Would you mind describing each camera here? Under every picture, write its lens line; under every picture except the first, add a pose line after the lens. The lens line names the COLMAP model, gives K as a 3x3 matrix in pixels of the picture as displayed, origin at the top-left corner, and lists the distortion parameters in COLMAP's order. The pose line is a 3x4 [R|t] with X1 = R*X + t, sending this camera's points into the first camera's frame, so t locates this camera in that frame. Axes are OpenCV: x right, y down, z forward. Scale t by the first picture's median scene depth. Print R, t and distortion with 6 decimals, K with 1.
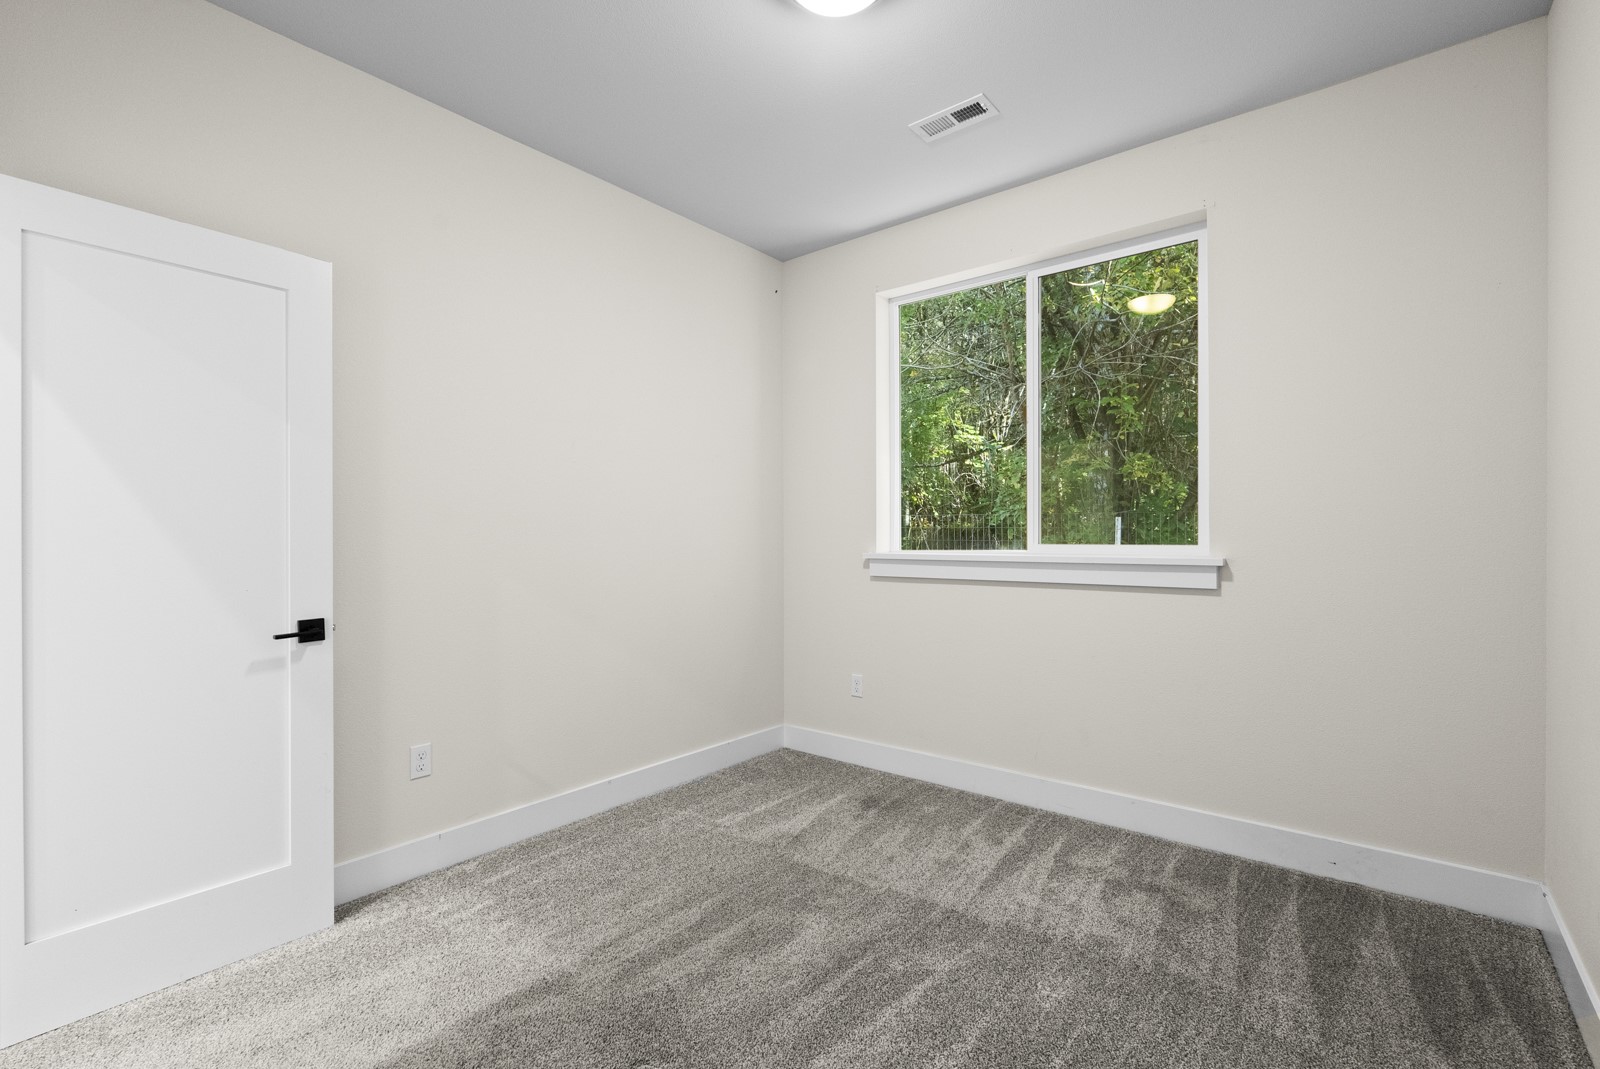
lens RADIAL K [[719.3, 0, 798.4], [0, 719.3, 539.9], [0, 0, 1]] dist [-0.001274, -0.000305]
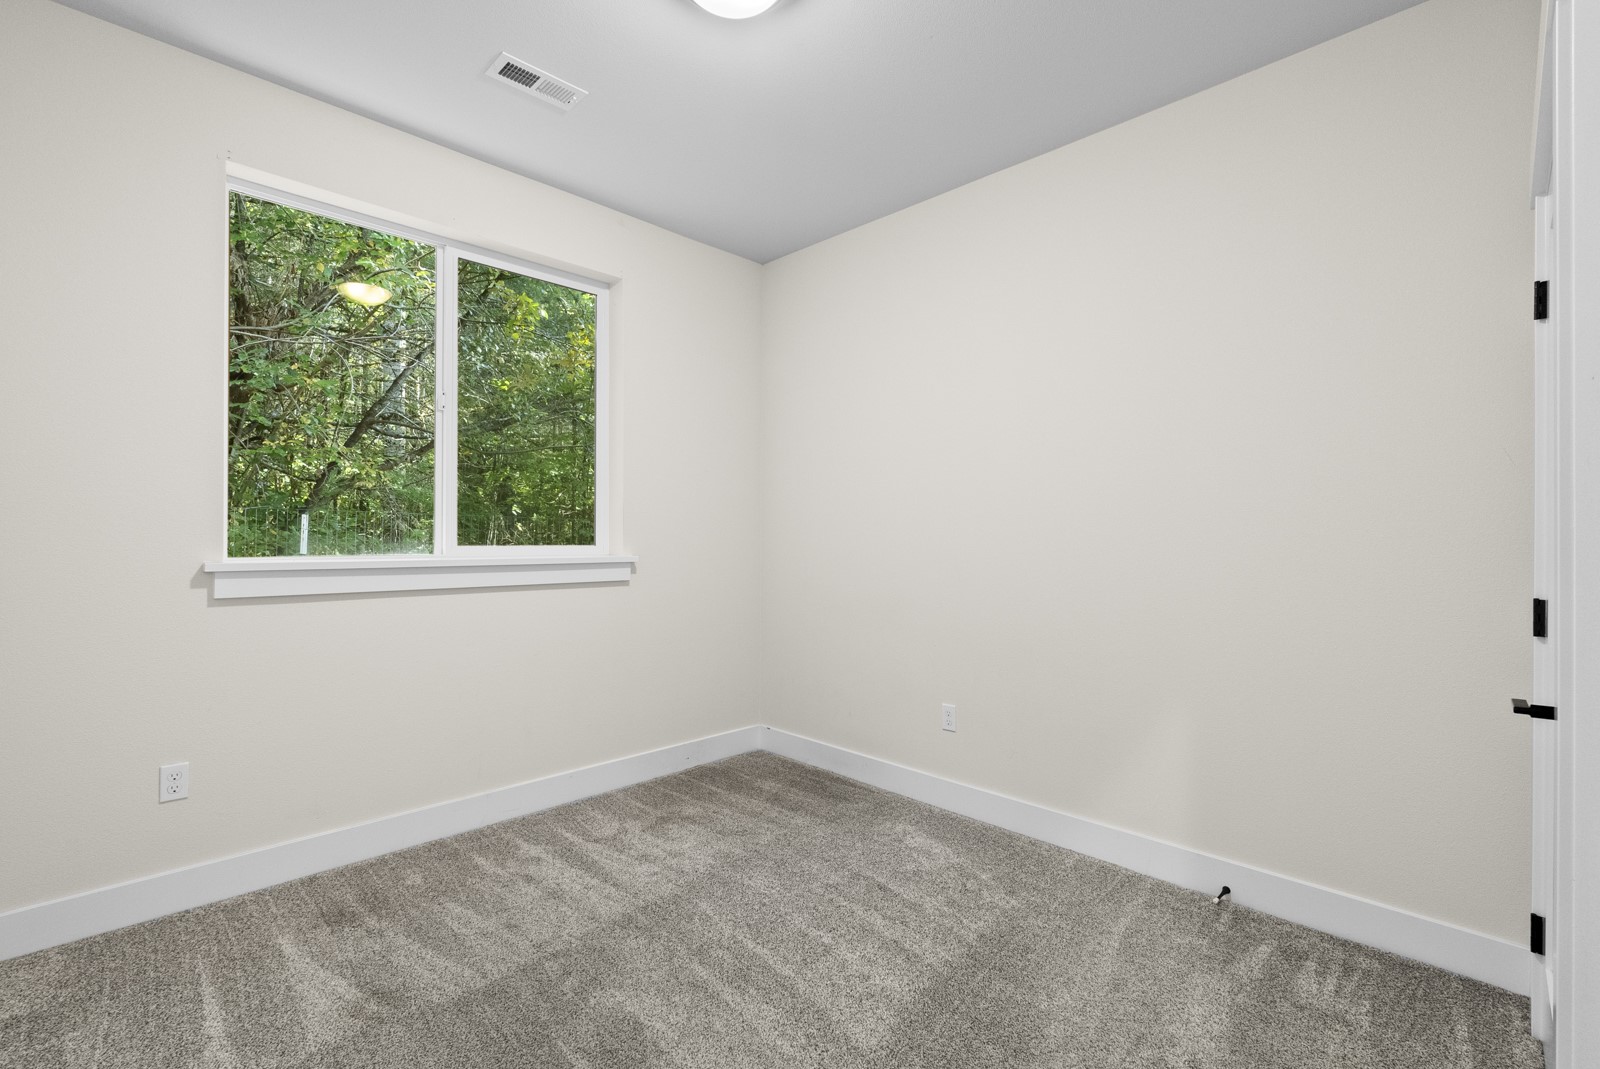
lens RADIAL K [[705.6, 0, 798.7], [0, 705.6, 535.5], [0, 0, 1]] dist [-0.003280, -0.000328]
pose [[0.097008, 0.009804, 0.995235, -0.619149], [0.003967, 0.999940, -0.010237, 0.003604], [-0.995276, 0.004941, 0.096963, 0.562264]]
